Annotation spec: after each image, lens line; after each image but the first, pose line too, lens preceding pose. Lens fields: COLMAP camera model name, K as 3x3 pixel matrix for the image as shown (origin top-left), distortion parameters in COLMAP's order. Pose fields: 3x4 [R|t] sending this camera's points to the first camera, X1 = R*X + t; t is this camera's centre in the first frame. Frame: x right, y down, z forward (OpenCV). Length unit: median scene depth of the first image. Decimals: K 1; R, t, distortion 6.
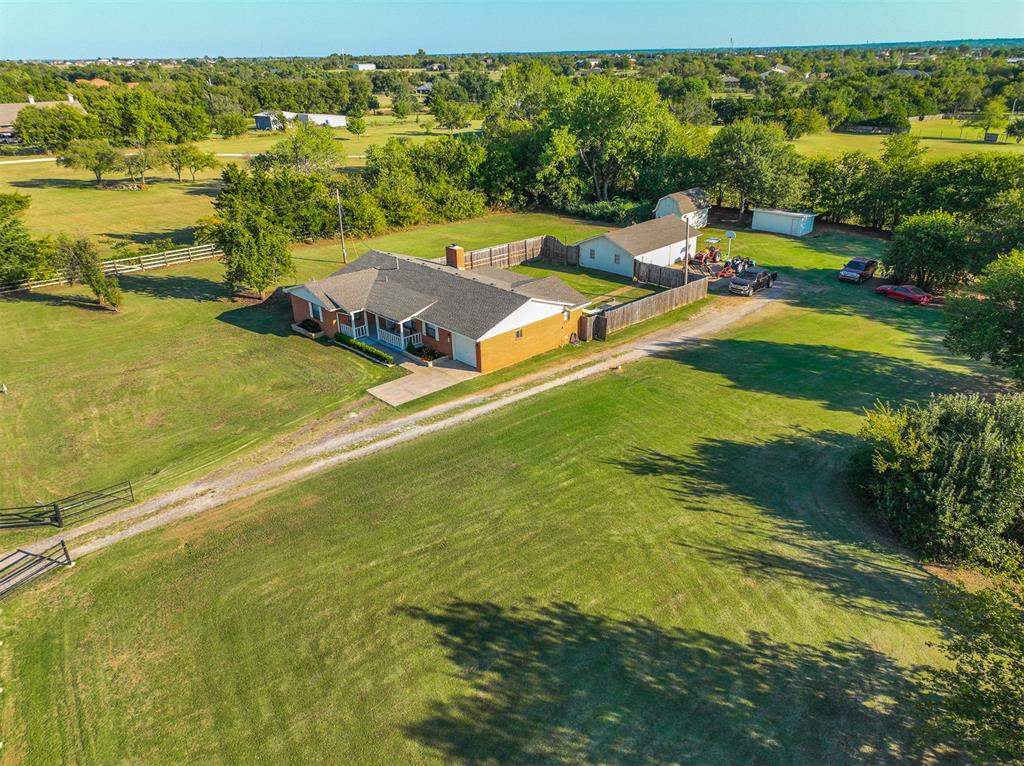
lens RADIAL K [[721.5, 0, 512.0], [0, 721.5, 383.0], [0, 0, 1]] dist [0.000188, 0.014225]
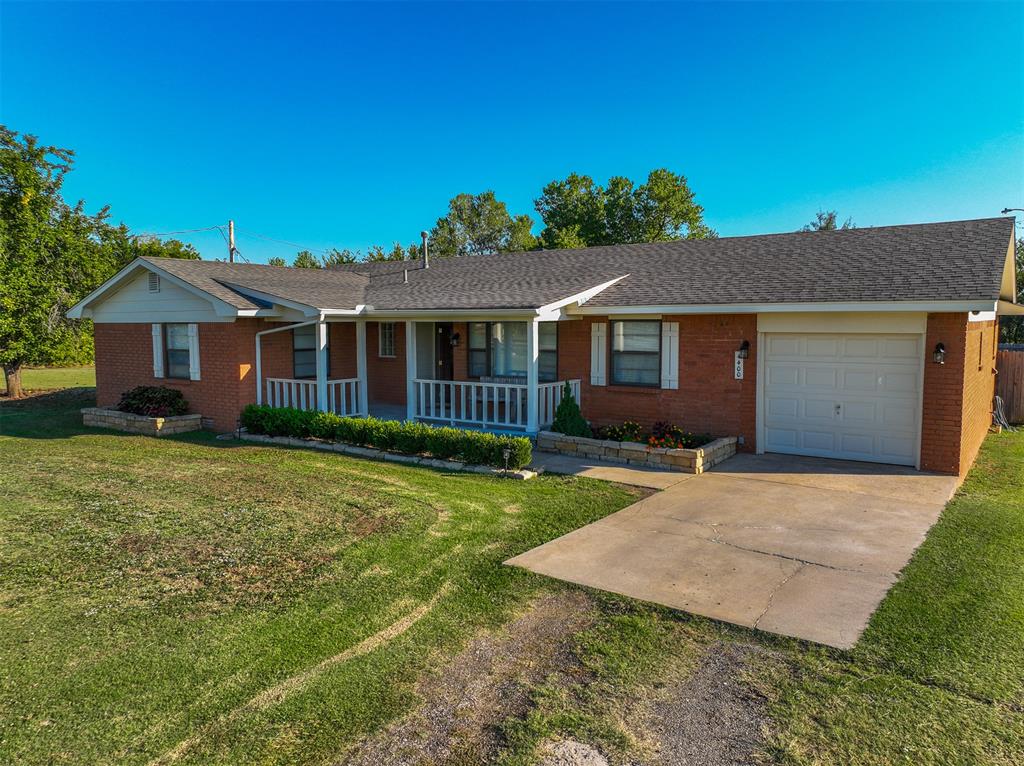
lens RADIAL K [[731.1, 0, 512.0], [0, 731.1, 383.0], [0, 0, 1]] dist [0.003167, 0.008876]
pose [[0.982001, -0.002695, 0.188855, -0.213921], [0.067256, 0.939348, -0.336307, 0.024739], [-0.176494, 0.342955, 0.922622, 0.778828]]
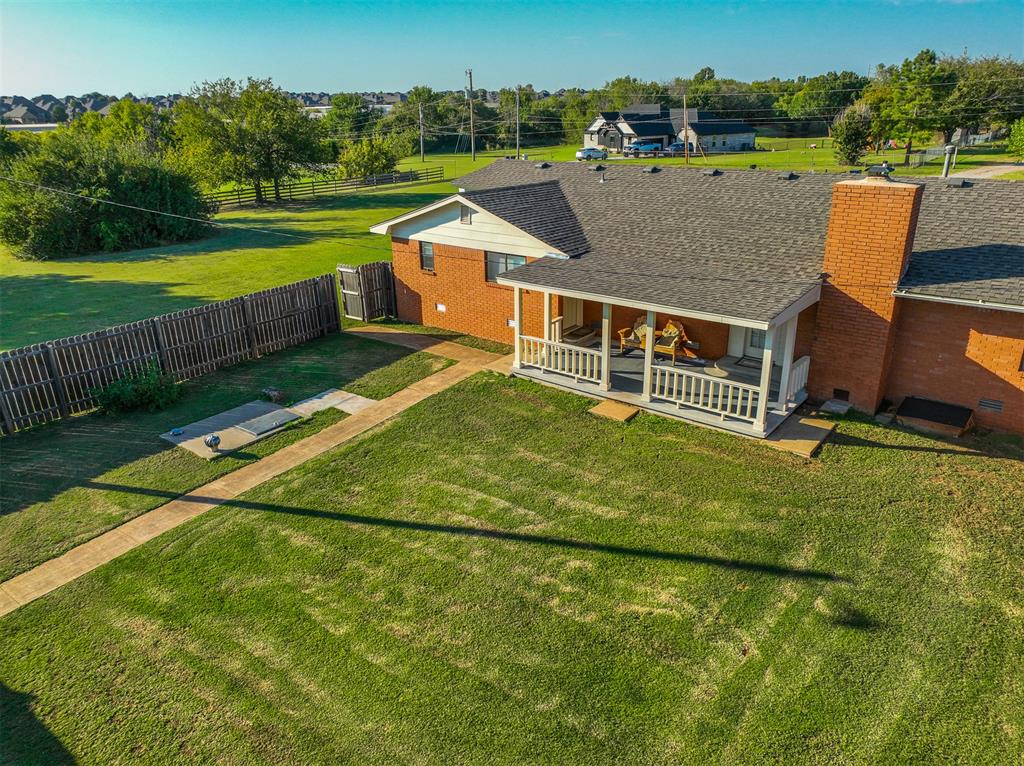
lens RADIAL K [[721.5, 0, 512.0], [0, 721.5, 383.0], [0, 0, 1]] dist [0.000188, 0.014225]
pose [[-0.992059, 0.076319, -0.099968, 0.081523], [-0.019838, 0.689940, 0.723595, -0.379639], [0.124196, 0.719832, -0.682947, 1.453954]]
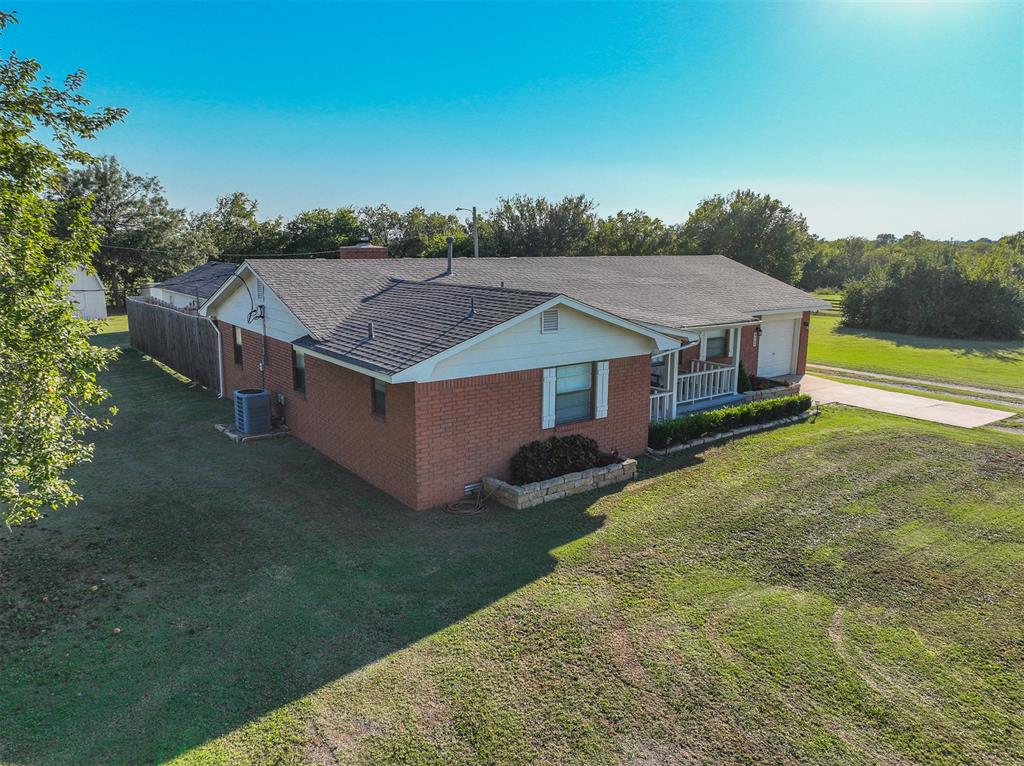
lens RADIAL K [[721.5, 0, 512.0], [0, 721.5, 383.0], [0, 0, 1]] dist [0.000188, 0.014225]
pose [[0.118421, -0.173847, 0.977627, -0.595313], [0.407395, 0.906379, 0.111829, -0.157485], [-0.905542, 0.385037, 0.178159, 1.072080]]
